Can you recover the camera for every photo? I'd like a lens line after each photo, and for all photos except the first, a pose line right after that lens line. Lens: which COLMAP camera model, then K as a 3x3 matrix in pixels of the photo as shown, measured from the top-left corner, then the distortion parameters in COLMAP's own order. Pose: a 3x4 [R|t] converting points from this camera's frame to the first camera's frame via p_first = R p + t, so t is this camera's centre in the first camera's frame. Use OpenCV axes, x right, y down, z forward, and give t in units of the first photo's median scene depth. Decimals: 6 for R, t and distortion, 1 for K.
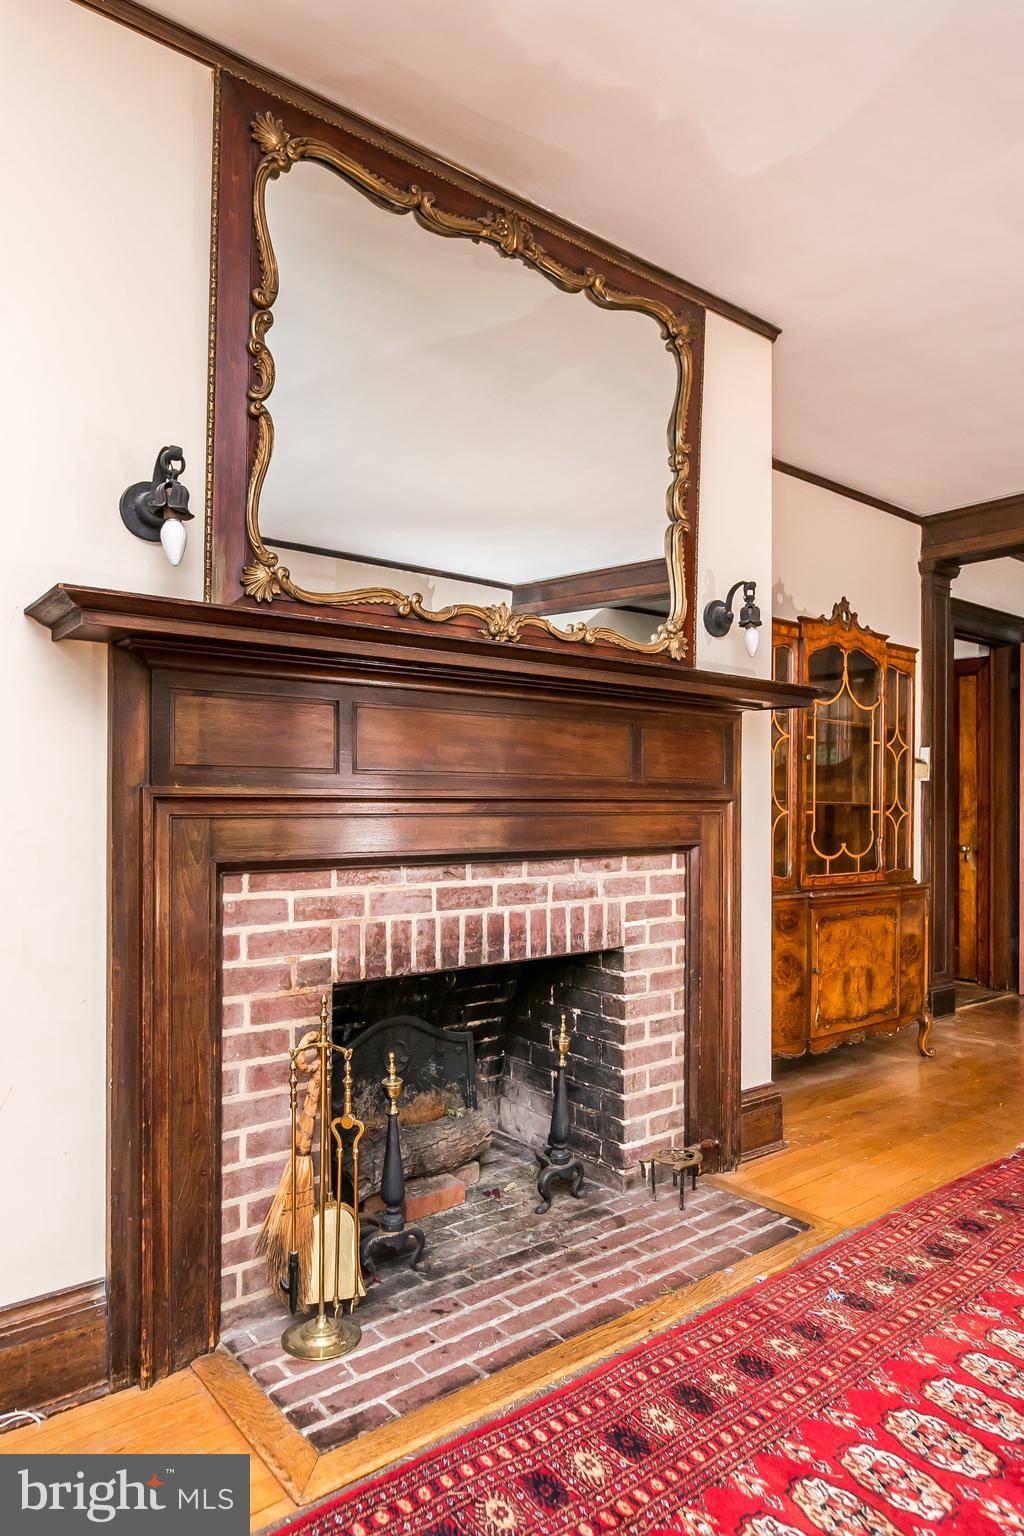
lens RADIAL K [[925.0, 0, 441.6], [0, 925.0, 799.8], [0, 0, 1]] dist [-0.007008, 0.001270]
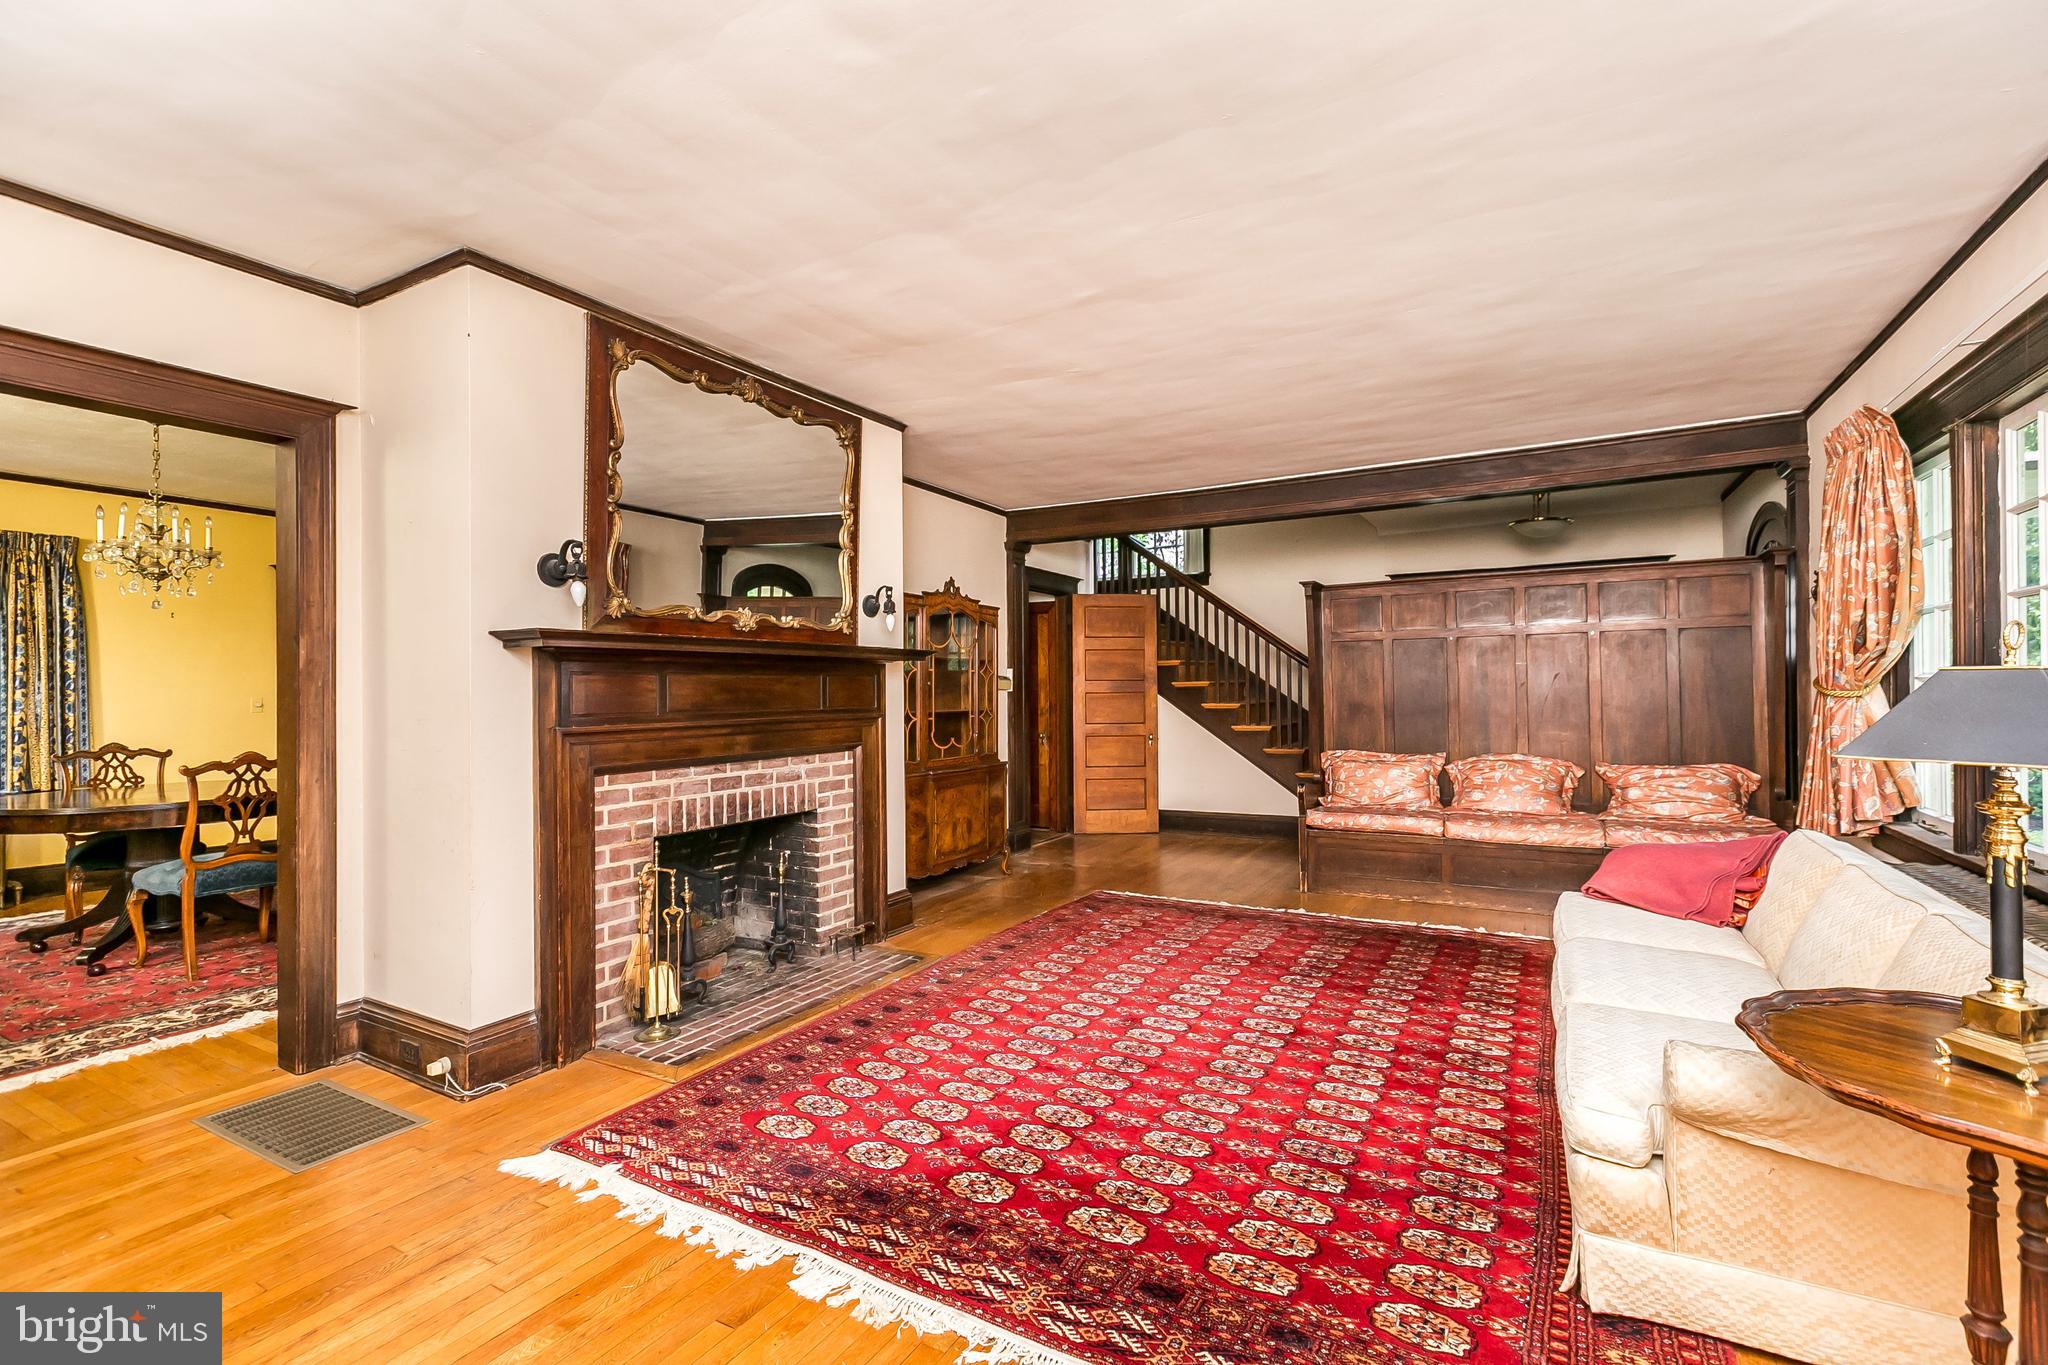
lens RADIAL K [[944.6, 0, 996.8], [0, 944.6, 686.4], [0, 0, 1]] dist [-0.005601, -0.000017]
pose [[0.914013, -0.010009, 0.405560, -0.203365], [0.009435, 0.999950, 0.003415, -0.066475], [-0.405574, 0.000705, 0.914062, -0.711294]]
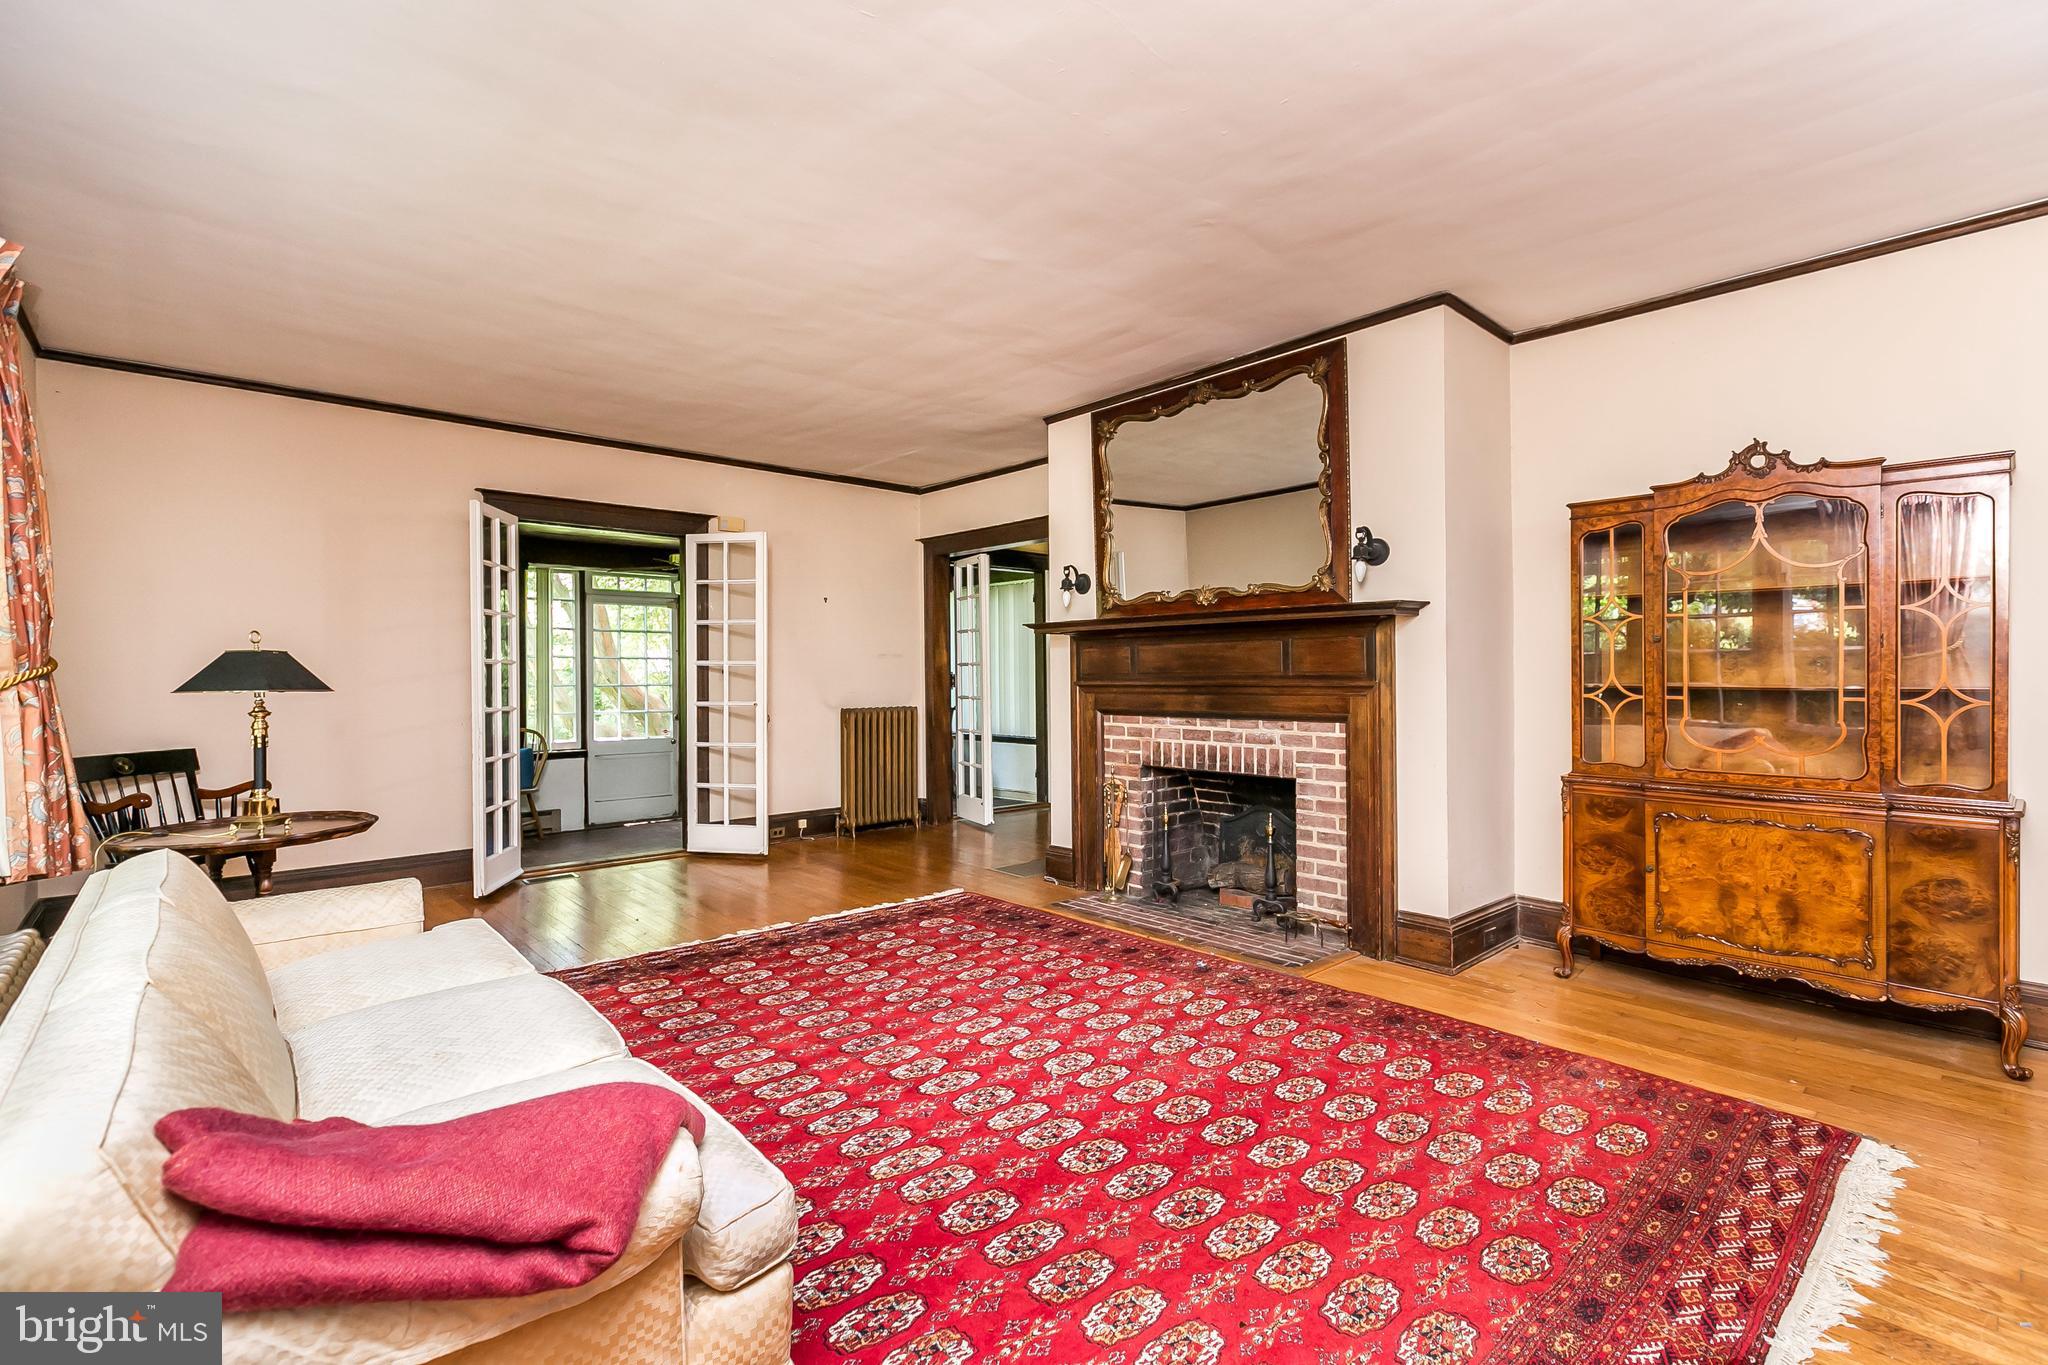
lens RADIAL K [[944.6, 0, 1044.5], [0, 944.6, 675.5], [0, 0, 1]] dist [-0.005601, -0.000017]
pose [[0.105790, -0.001687, -0.994387, 1.864737], [0.014594, 0.999893, -0.000144, -0.024994], [0.994281, -0.014497, 0.105803, 0.425541]]
